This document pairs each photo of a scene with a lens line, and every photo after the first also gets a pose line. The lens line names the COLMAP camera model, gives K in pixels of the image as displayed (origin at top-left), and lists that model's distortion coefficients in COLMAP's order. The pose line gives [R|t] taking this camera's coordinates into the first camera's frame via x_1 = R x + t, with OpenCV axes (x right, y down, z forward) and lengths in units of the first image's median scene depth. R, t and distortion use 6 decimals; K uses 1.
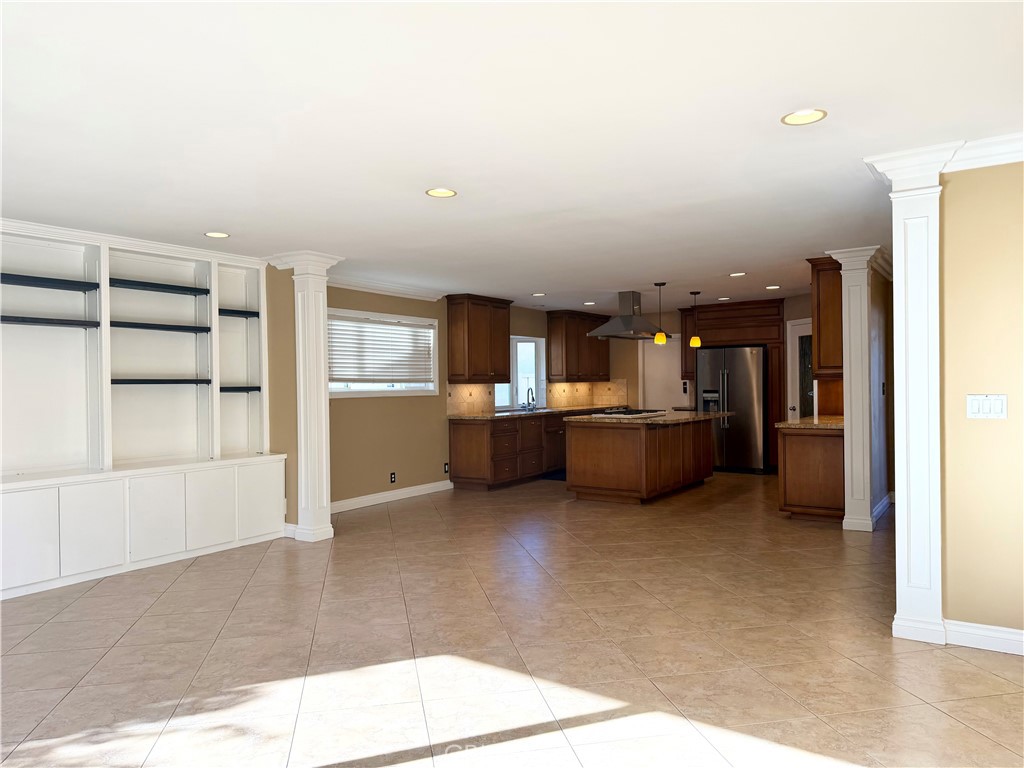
lens RADIAL K [[722.8, 0, 493.8], [0, 722.8, 386.8], [0, 0, 1]] dist [0.063400, -0.069643]
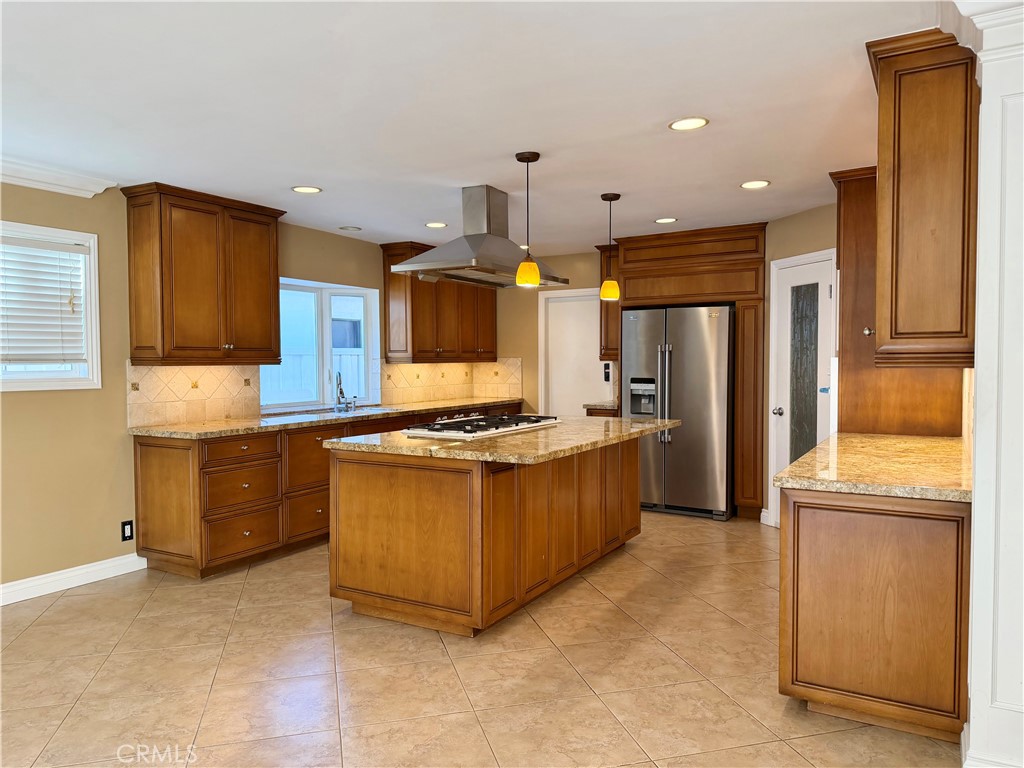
lens RADIAL K [[722.8, 0, 509.9], [0, 722.8, 389.6], [0, 0, 1]] dist [0.063400, -0.069643]
pose [[0.996677, 0.004547, 0.081330, 0.148666], [-0.007478, 0.999332, 0.035777, -0.007002], [-0.081113, -0.036267, 0.996045, 0.436895]]
